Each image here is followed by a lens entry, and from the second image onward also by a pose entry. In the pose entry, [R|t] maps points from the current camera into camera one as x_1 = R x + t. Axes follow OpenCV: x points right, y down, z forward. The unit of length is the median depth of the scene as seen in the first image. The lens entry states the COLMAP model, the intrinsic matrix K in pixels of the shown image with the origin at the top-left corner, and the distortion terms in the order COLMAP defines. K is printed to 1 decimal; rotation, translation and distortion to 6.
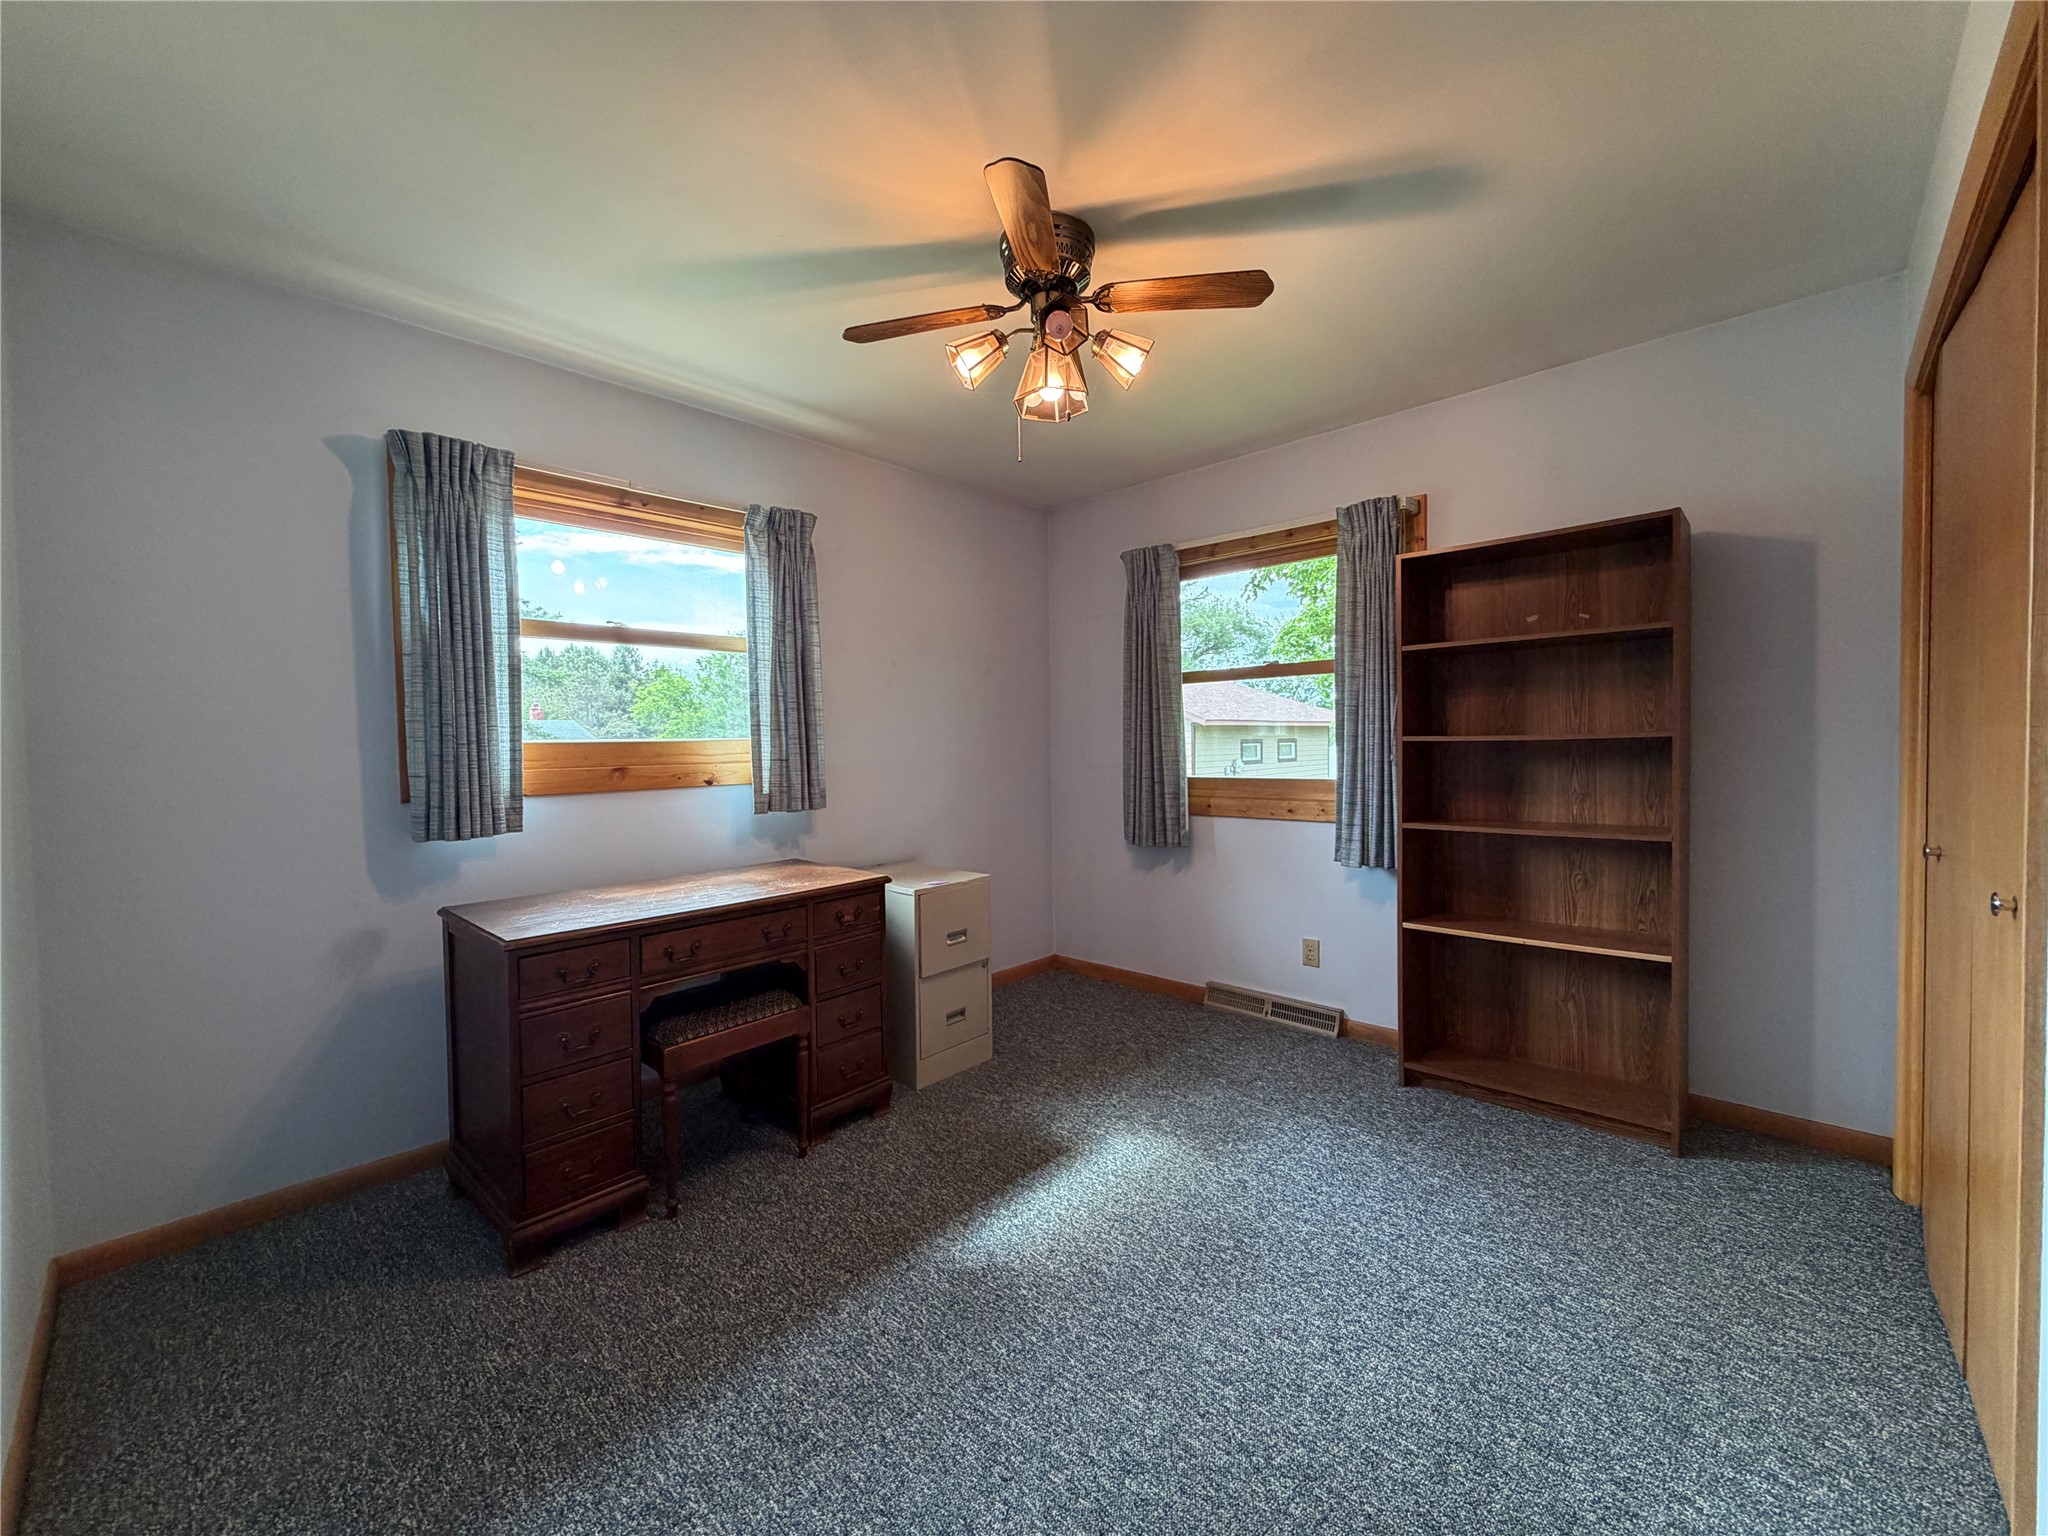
lens RADIAL K [[815.1, 0, 1020.4], [0, 815.1, 769.2], [0, 0, 1]] dist [0.000249, -0.000111]
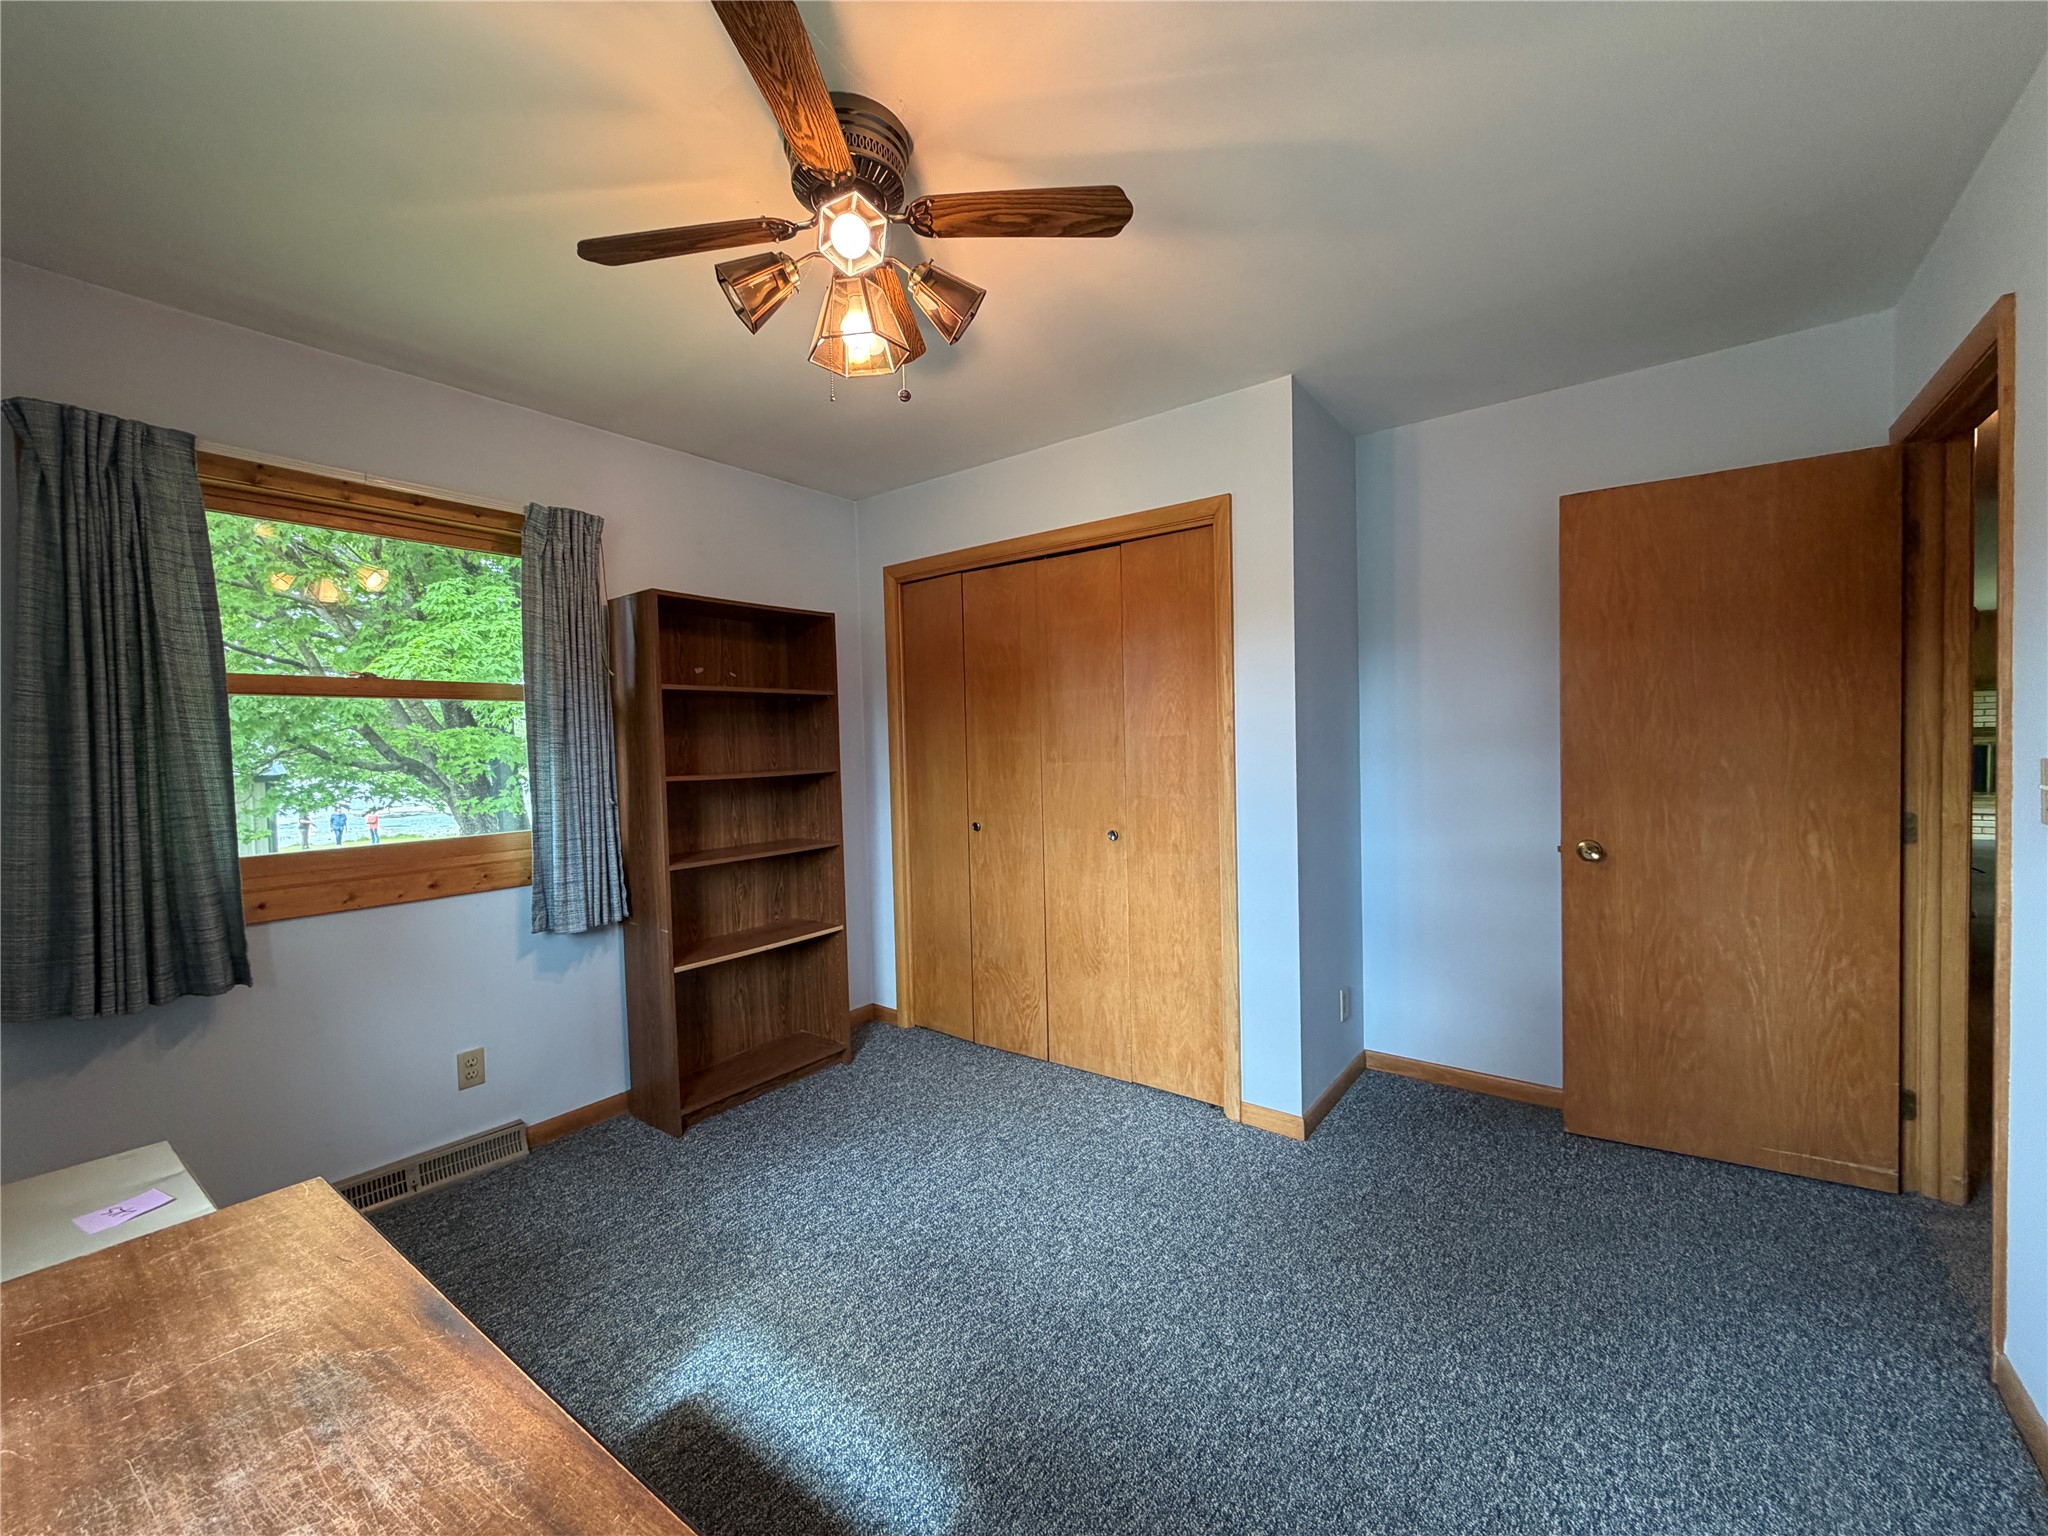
lens RADIAL K [[815.1, 0, 1020.4], [0, 815.1, 769.2], [0, 0, 1]] dist [0.000249, -0.000111]
pose [[-0.108151, -0.009097, 0.994093, -0.553244], [0.060270, 0.998059, 0.015690, -0.039935], [-0.992306, 0.061611, -0.107393, 0.699284]]
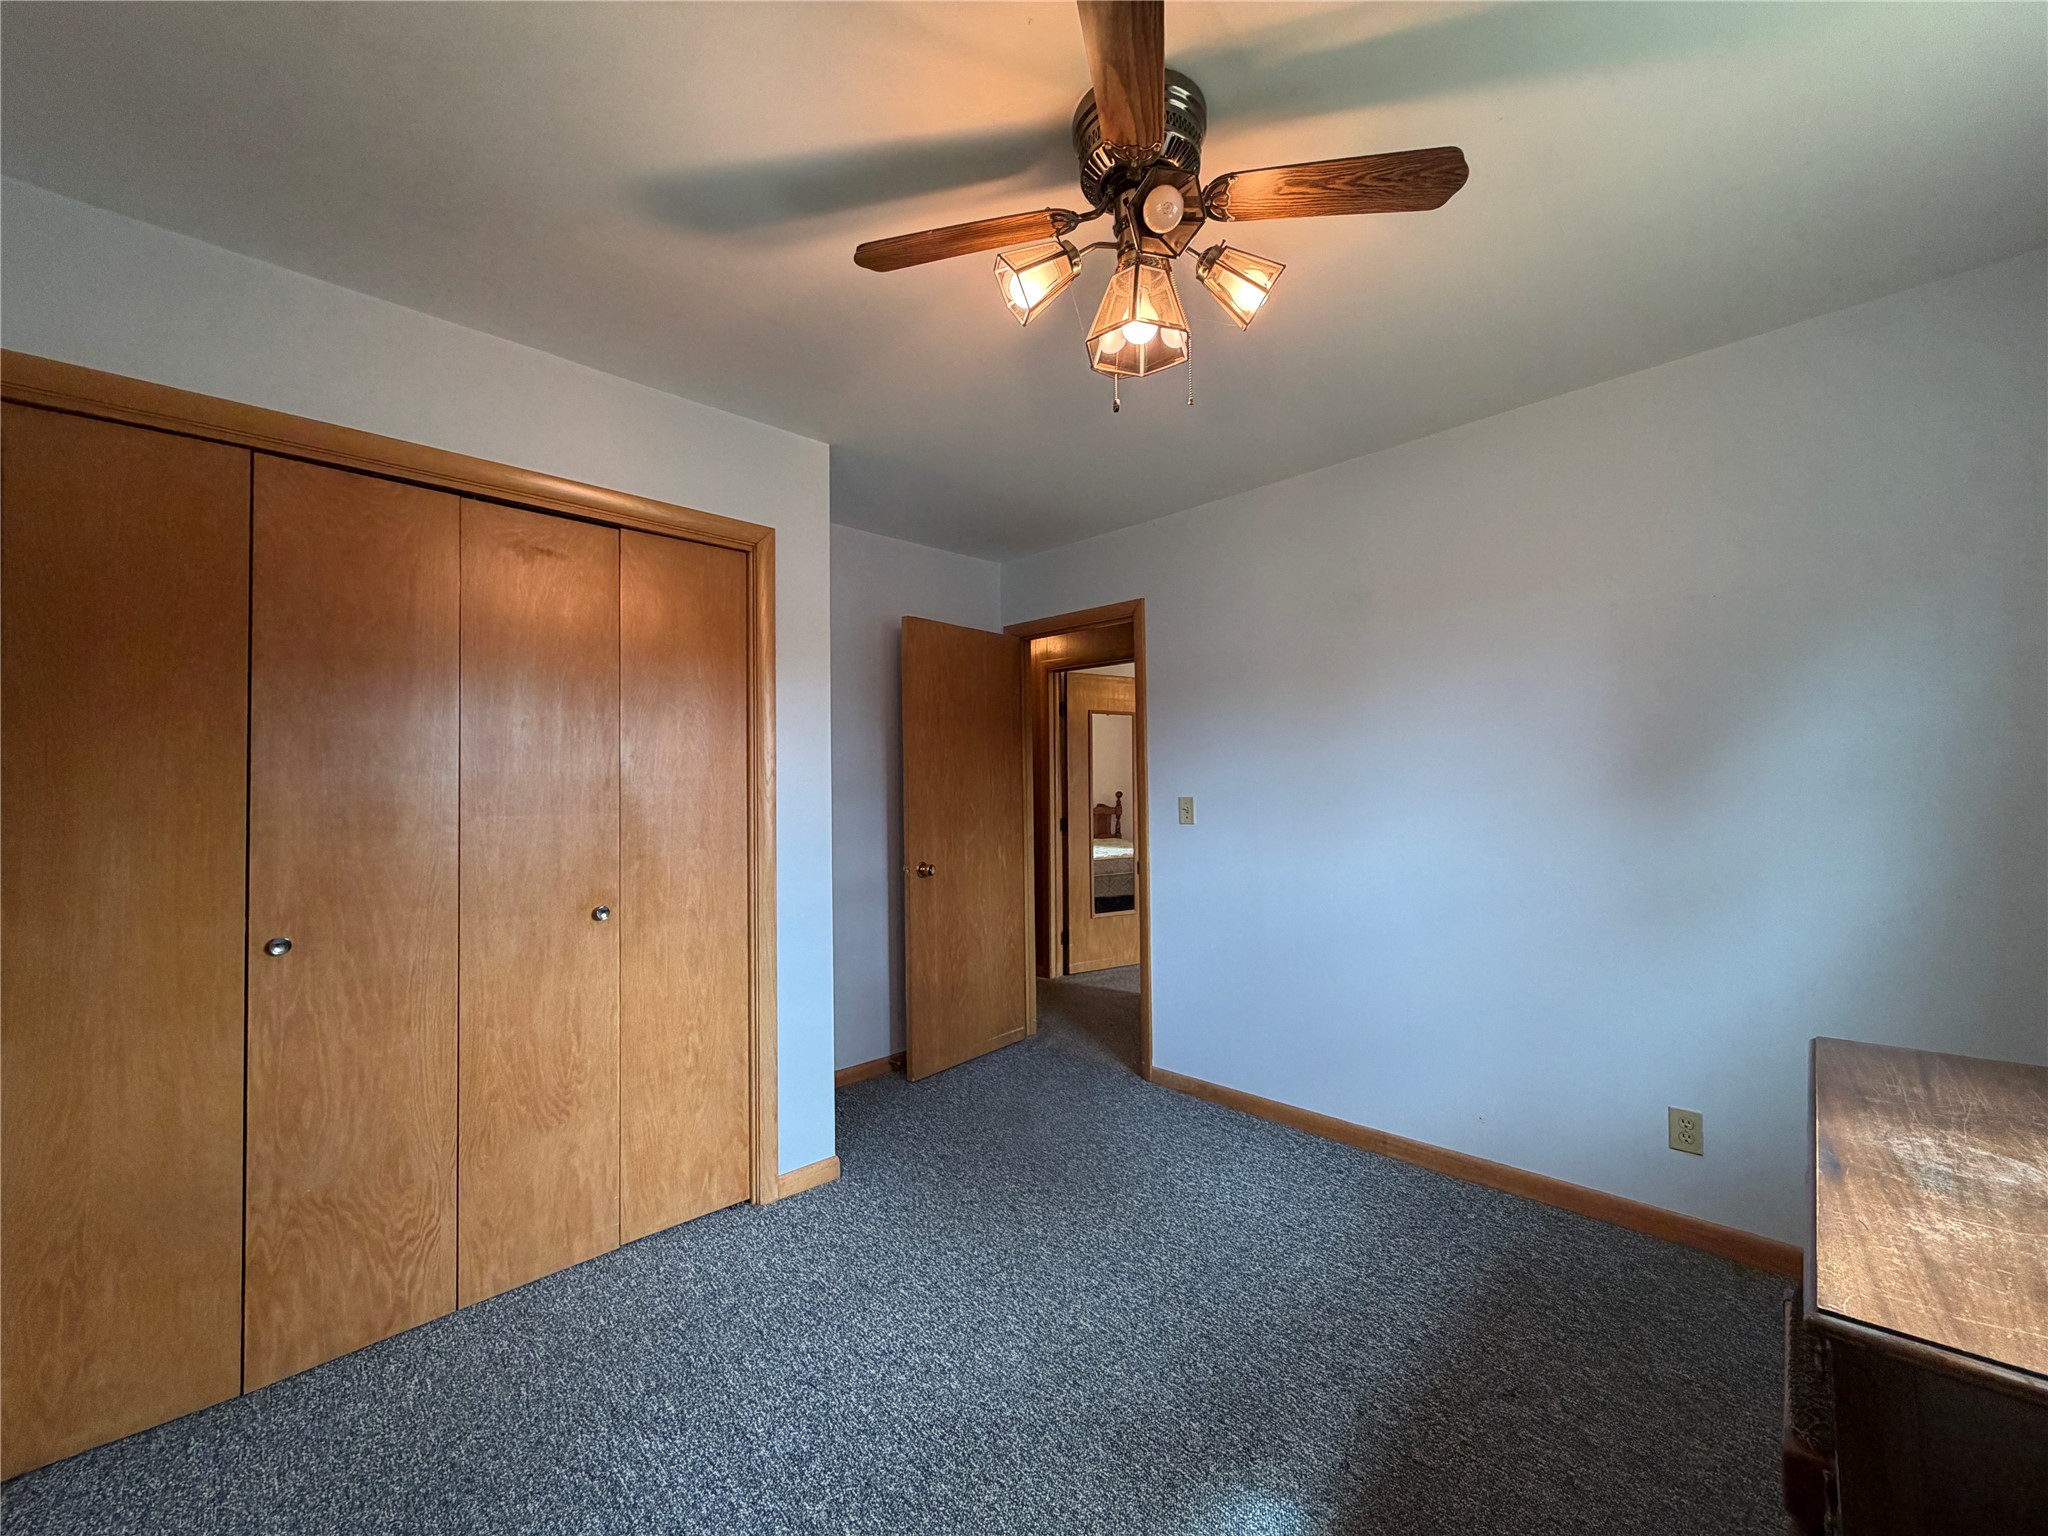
lens RADIAL K [[818.1, 0, 1019.9], [0, 818.1, 770.1], [0, 0, 1]] dist [0.000721, 0.000575]
pose [[-0.998759, 0.030276, 0.039544, 0.092254], [0.030895, 0.999408, 0.015141, -0.067486], [-0.039062, 0.016344, -0.999103, 1.265533]]
